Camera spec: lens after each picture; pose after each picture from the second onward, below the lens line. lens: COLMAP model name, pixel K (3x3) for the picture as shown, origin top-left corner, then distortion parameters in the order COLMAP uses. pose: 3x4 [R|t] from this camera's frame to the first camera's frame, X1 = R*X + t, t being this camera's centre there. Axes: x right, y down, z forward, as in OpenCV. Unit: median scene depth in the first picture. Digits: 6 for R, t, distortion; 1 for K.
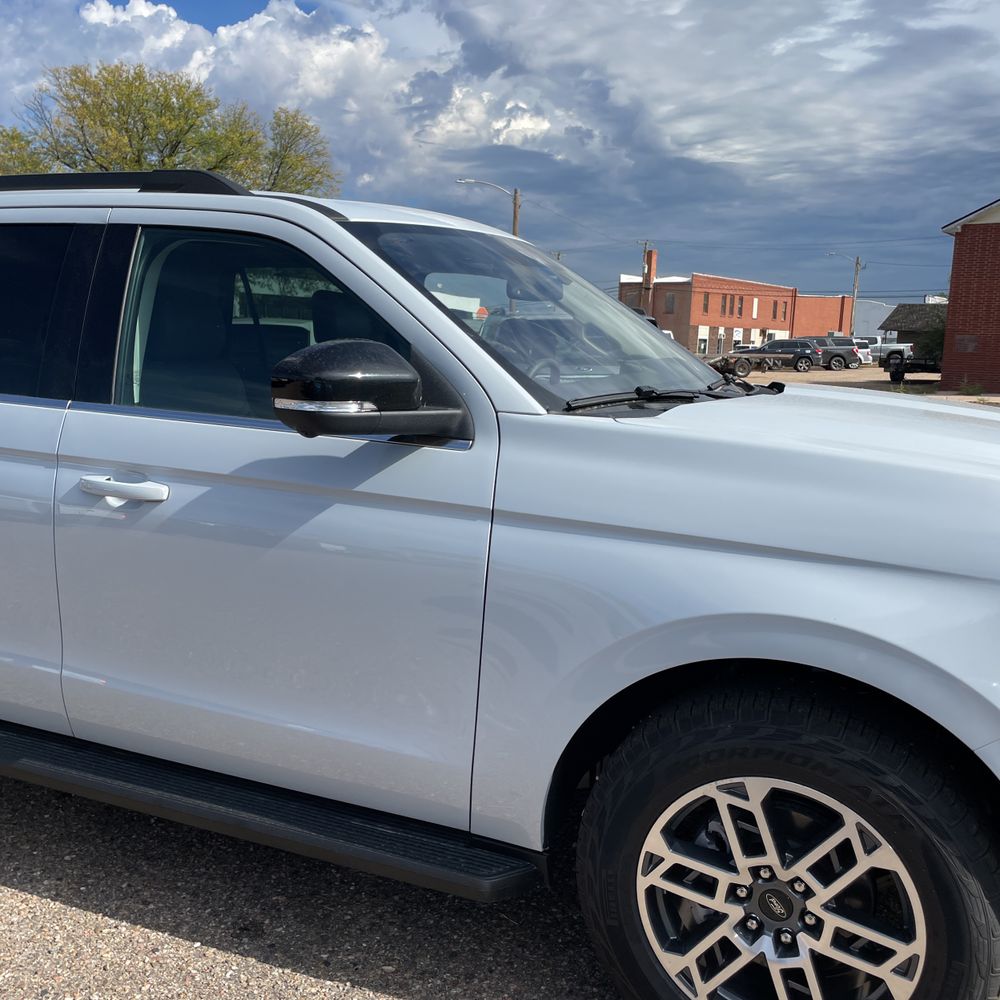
lens RADIAL K [[985.4, 0, 498.9], [0, 985.4, 464.5], [0, 0, 1]] dist [0.020688, -0.017457]
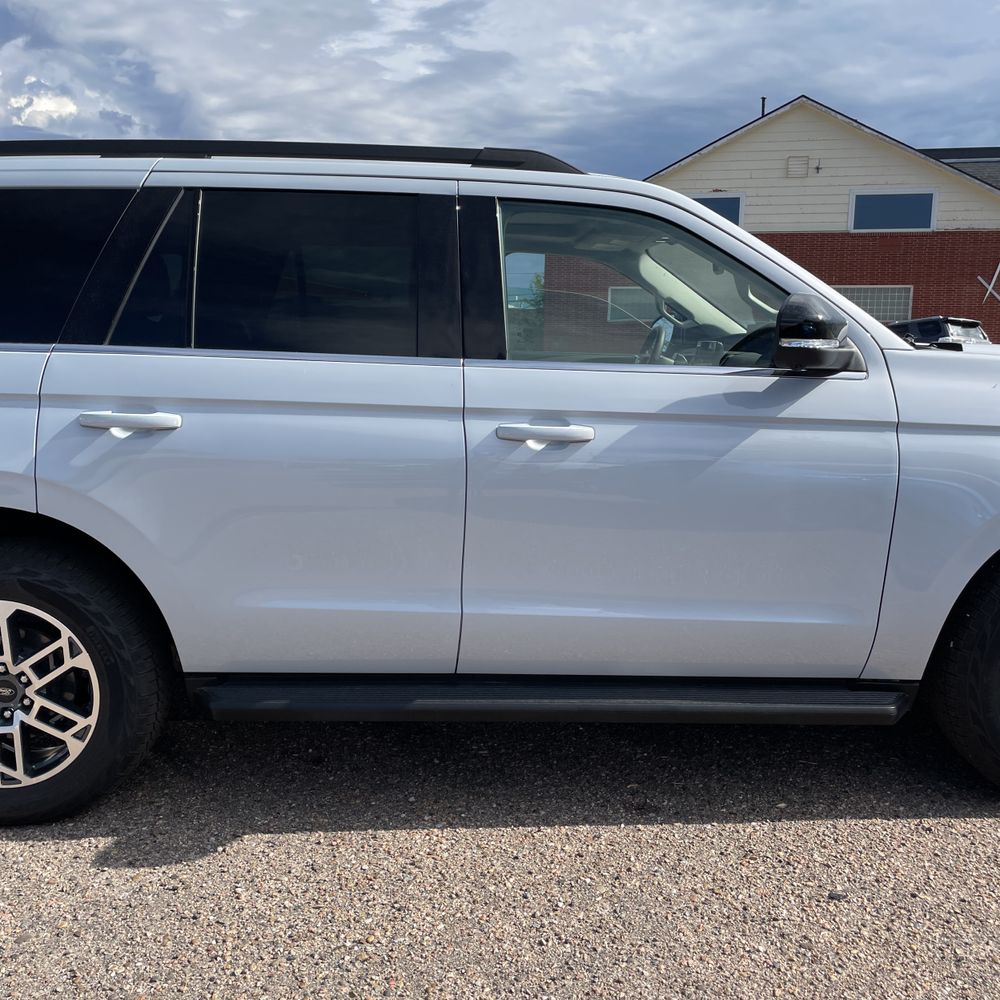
lens RADIAL K [[1012.2, 0, 498.8], [0, 1012.2, 487.7], [0, 0, 1]] dist [0.085212, -0.117535]
pose [[0.909794, -0.068591, 0.409354, -0.880159], [0.064040, 0.997638, 0.024834, 0.054289], [-0.410091, 0.003621, 0.912037, -0.024502]]
